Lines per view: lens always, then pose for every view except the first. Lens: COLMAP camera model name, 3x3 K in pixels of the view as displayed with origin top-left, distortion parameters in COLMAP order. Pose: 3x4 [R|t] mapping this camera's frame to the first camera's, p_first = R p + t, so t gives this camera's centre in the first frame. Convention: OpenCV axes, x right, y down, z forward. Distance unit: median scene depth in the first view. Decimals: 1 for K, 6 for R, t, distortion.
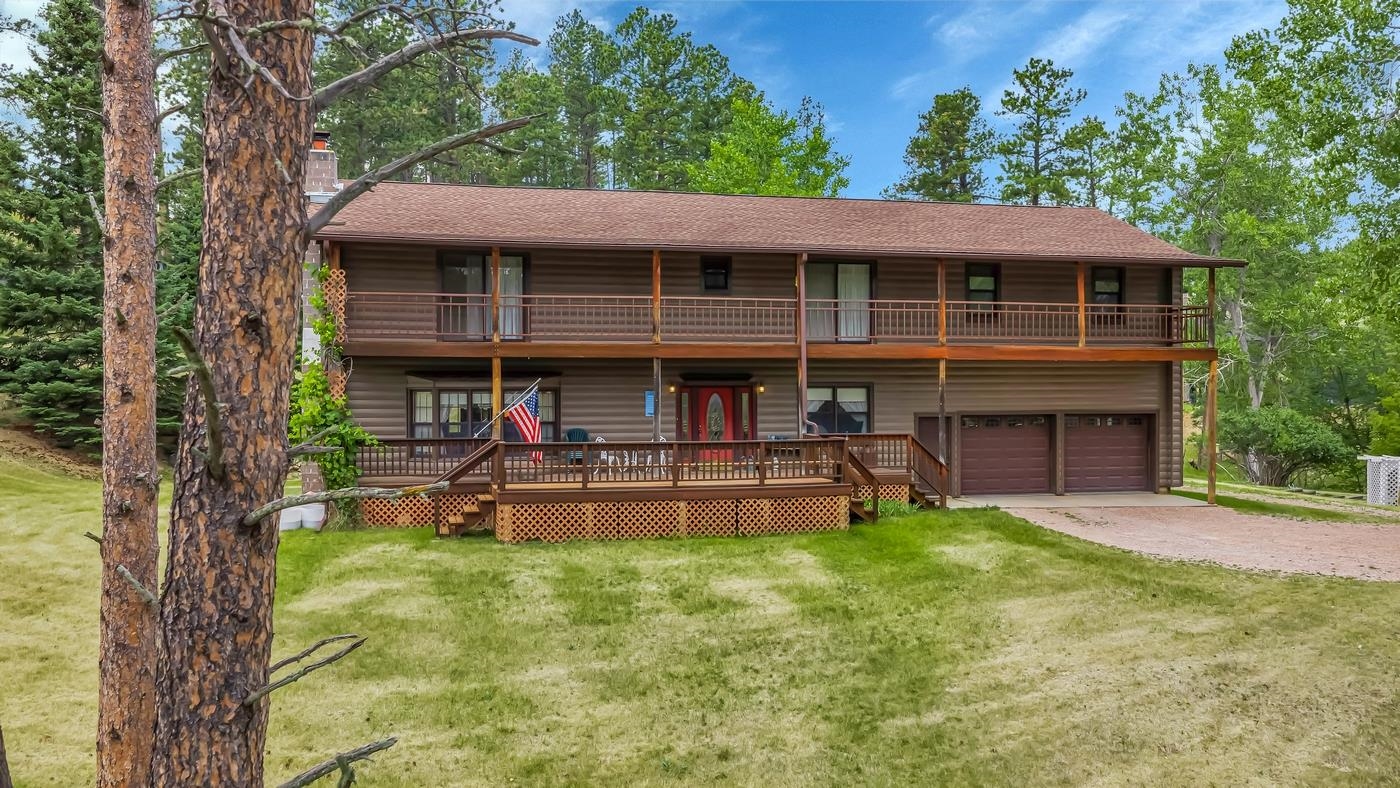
lens RADIAL K [[1193.1, 0, 700.0], [0, 1193.1, 394.0], [0, 0, 1]] dist [0.032102, -0.006710]
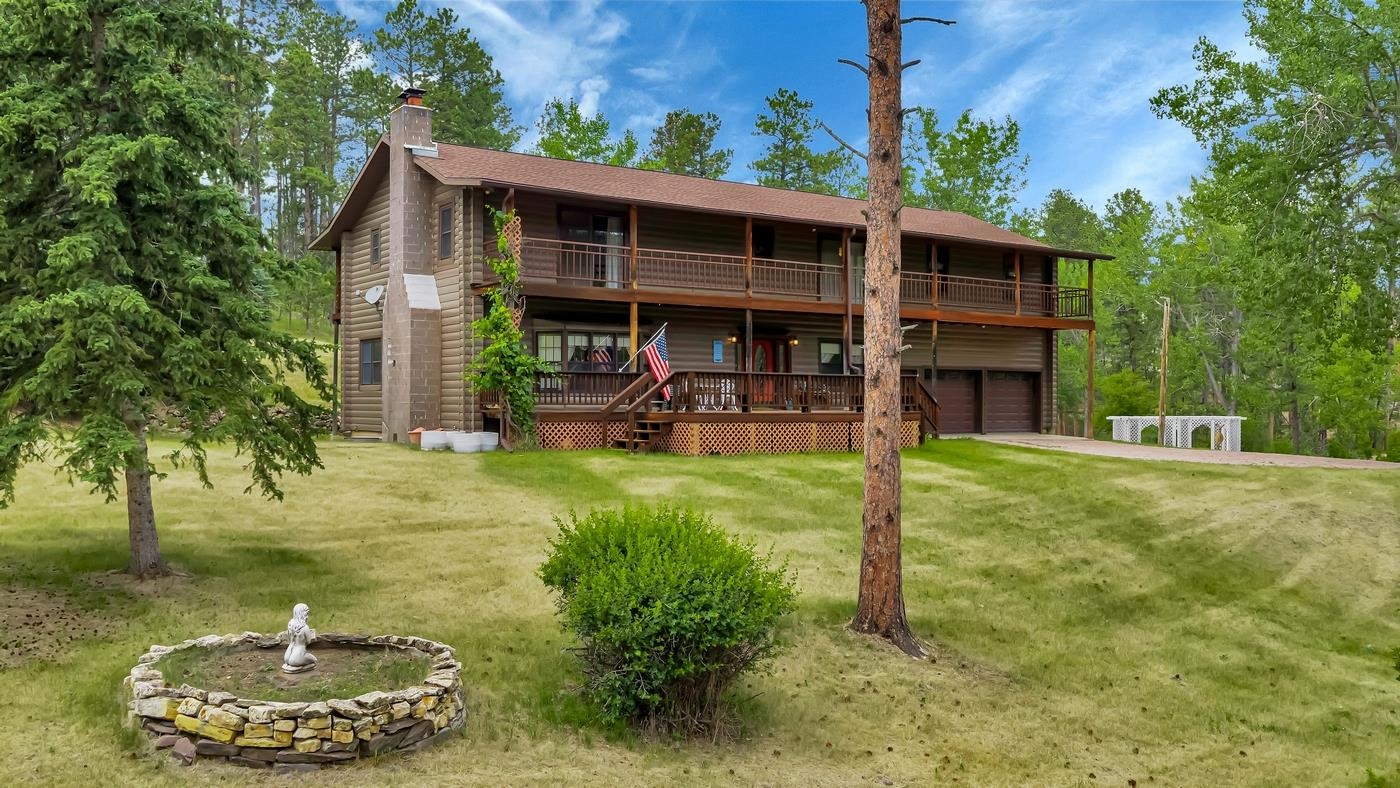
lens RADIAL K [[1193.1, 0, 700.0], [0, 1193.1, 394.0], [0, 0, 1]] dist [0.032102, -0.006710]
pose [[0.930692, 0.006688, 0.365744, -0.480537], [-0.001398, 0.999891, -0.014727, 0.066590], [-0.365802, 0.013195, 0.930599, -0.073052]]
